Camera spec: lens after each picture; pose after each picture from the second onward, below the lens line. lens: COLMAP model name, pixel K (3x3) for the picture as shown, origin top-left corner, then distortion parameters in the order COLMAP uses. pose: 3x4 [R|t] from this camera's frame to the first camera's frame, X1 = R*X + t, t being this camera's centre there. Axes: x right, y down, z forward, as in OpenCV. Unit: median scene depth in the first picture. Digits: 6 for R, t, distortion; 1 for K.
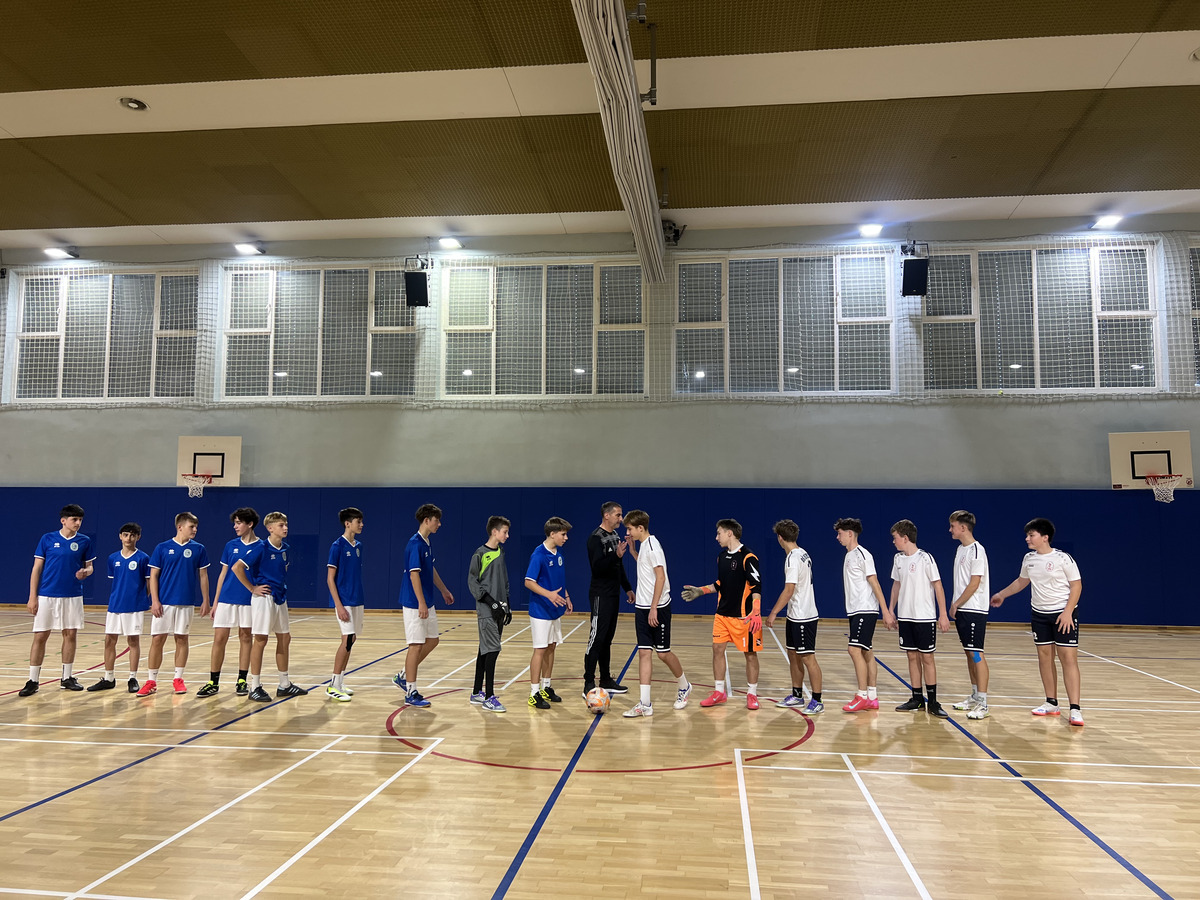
lens RADIAL K [[902.1, 0, 600.0], [0, 902.1, 450.0], [0, 0, 1]] dist [0.014673, 0.001937]
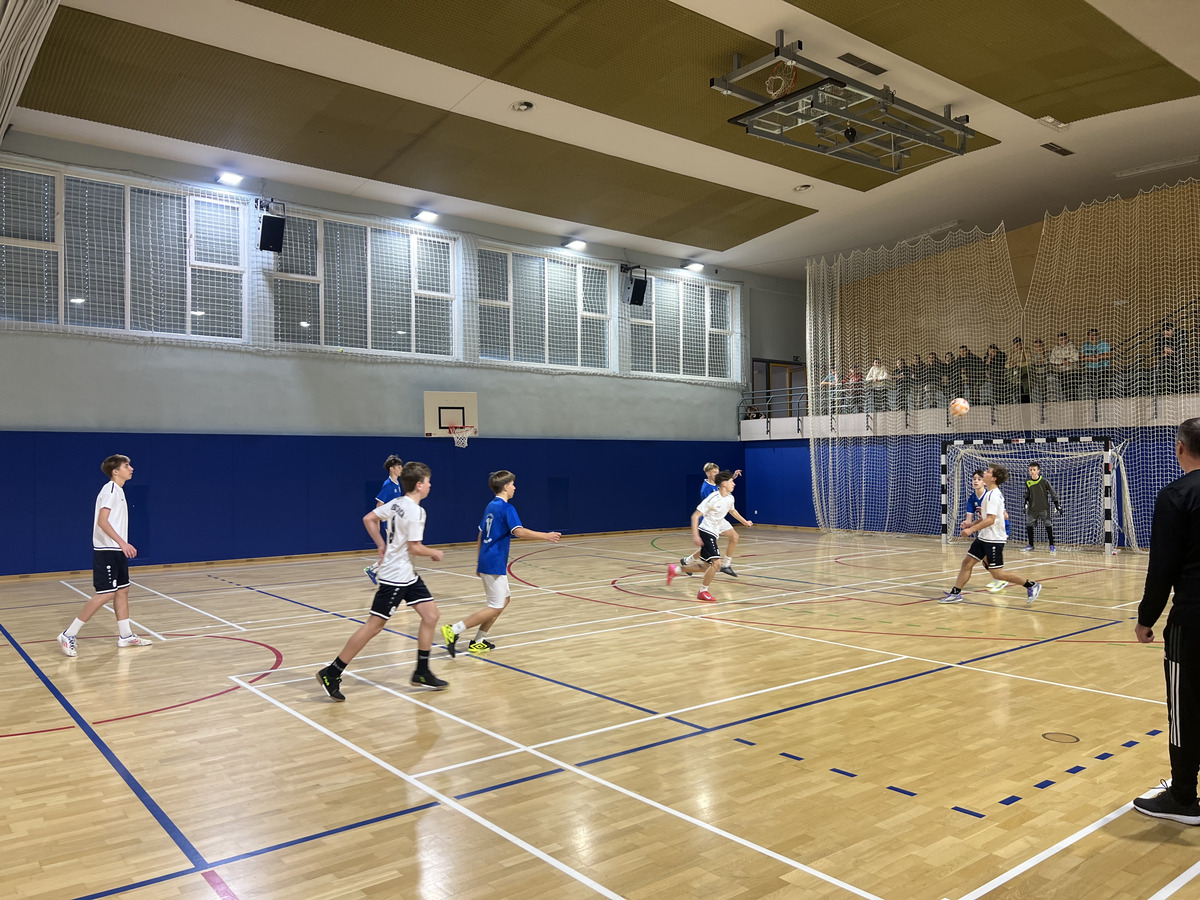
lens RADIAL K [[902.1, 0, 600.0], [0, 902.1, 450.0], [0, 0, 1]] dist [0.014673, 0.001937]
pose [[0.691519, 0.000520, 0.722358, -0.145233], [-0.041953, 0.998341, 0.039444, 0.002419], [-0.721139, -0.057582, 0.690393, -0.014389]]
